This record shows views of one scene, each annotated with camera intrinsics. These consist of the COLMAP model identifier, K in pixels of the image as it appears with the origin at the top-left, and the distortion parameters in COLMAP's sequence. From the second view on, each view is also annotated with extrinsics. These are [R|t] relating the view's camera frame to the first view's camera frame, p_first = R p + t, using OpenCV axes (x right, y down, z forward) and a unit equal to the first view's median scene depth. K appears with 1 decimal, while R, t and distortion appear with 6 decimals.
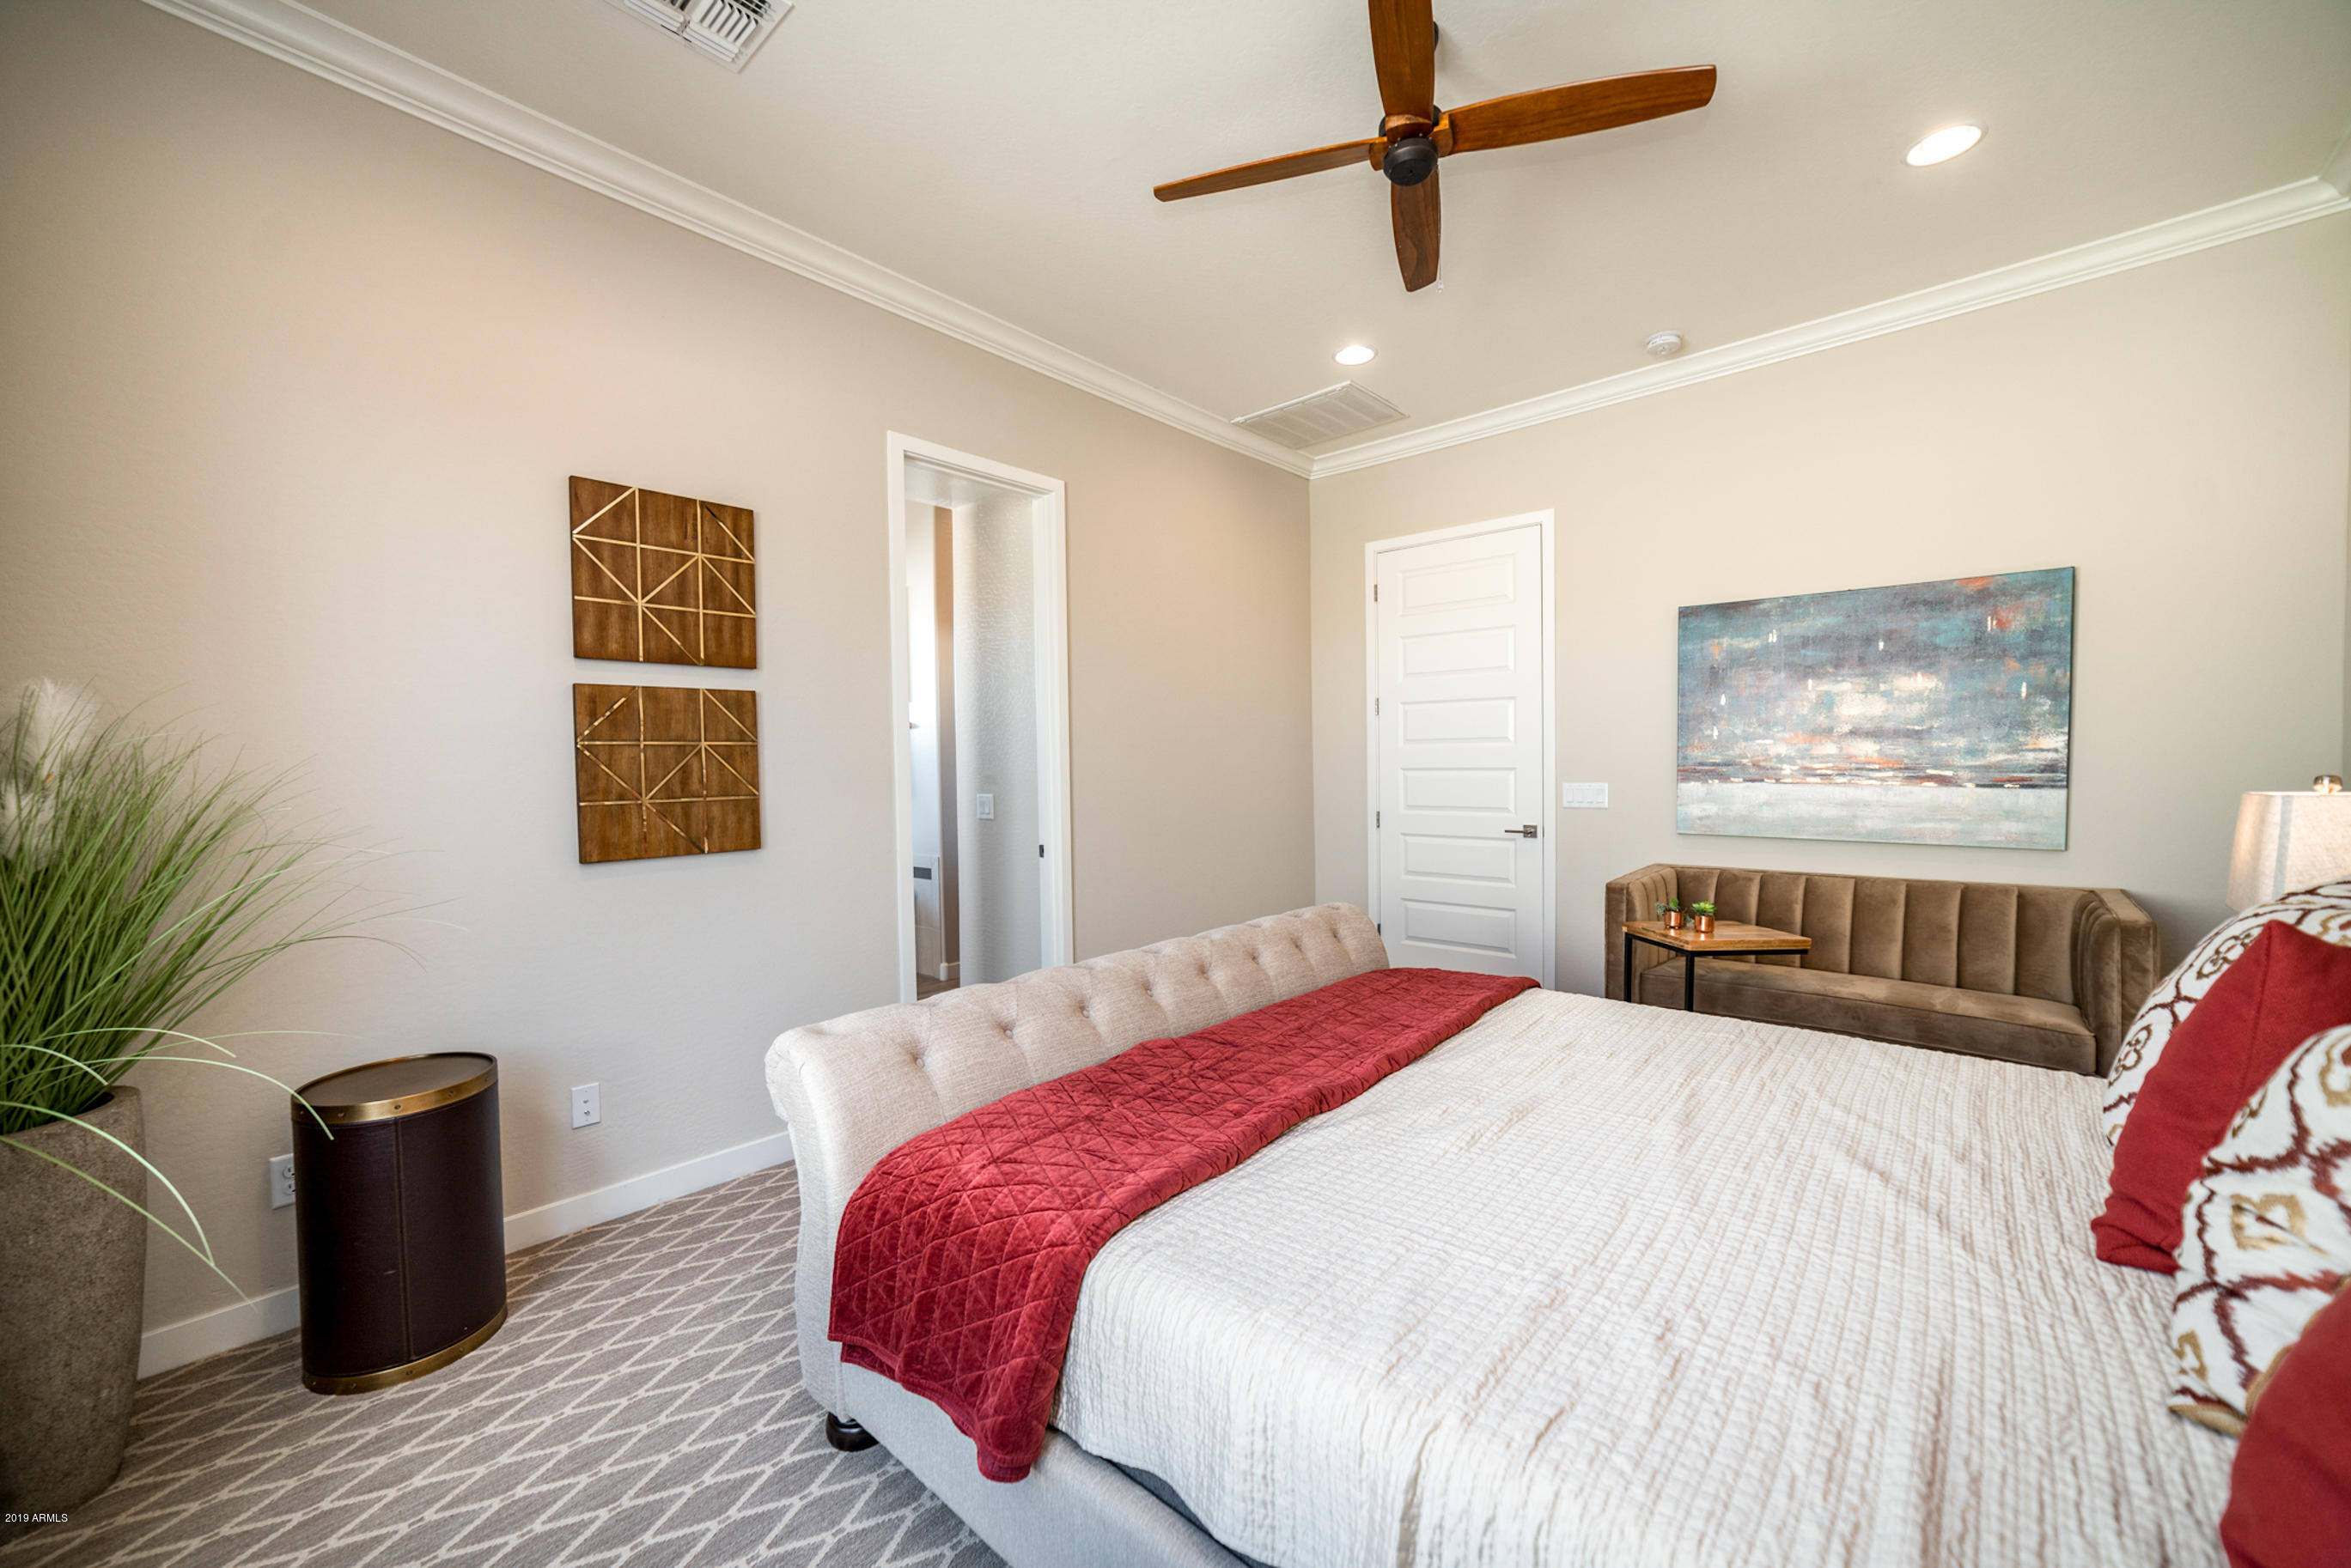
lens RADIAL K [[903.0, 0, 1173.3], [0, 903.0, 779.7], [0, 0, 1]] dist [-0.018742, 0.004366]
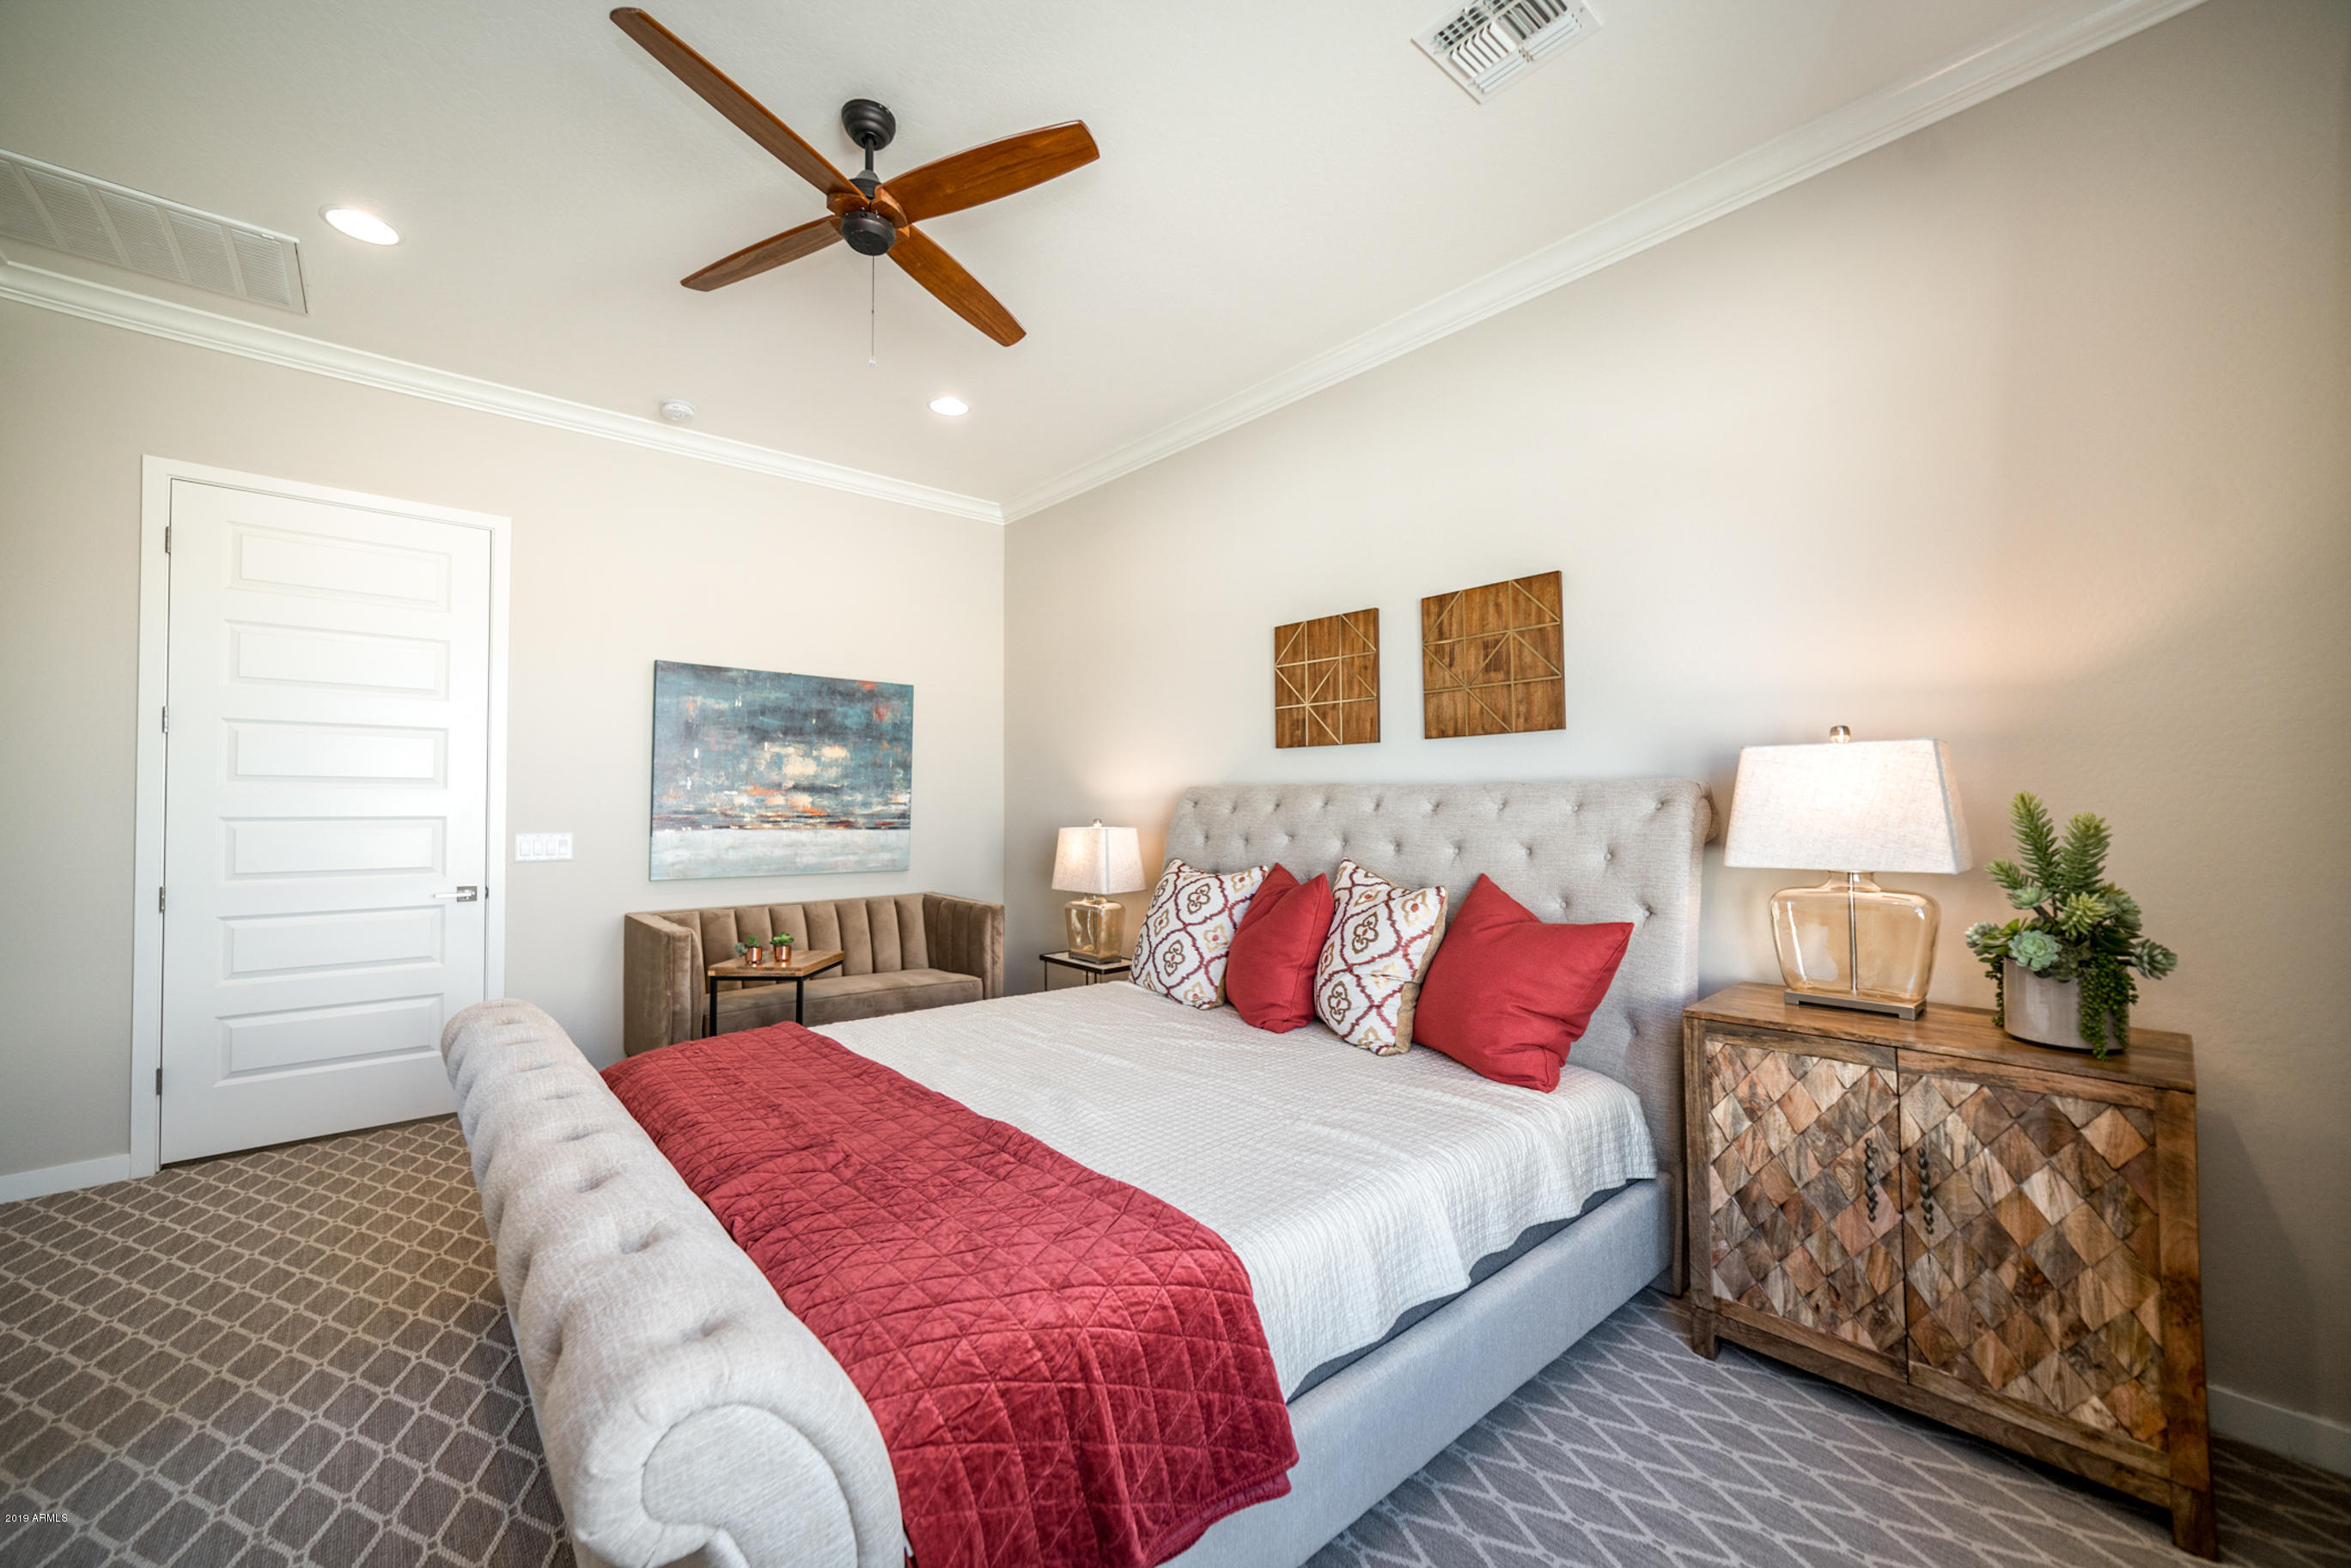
lens RADIAL K [[903.0, 0, 1169.2], [0, 903.0, 784.1], [0, 0, 1]] dist [-0.018742, 0.004366]
pose [[0.120971, 0.032328, 0.992130, -0.425575], [0.015272, 0.999291, -0.034423, -0.006216], [-0.992539, 0.019316, 0.120391, 0.326704]]
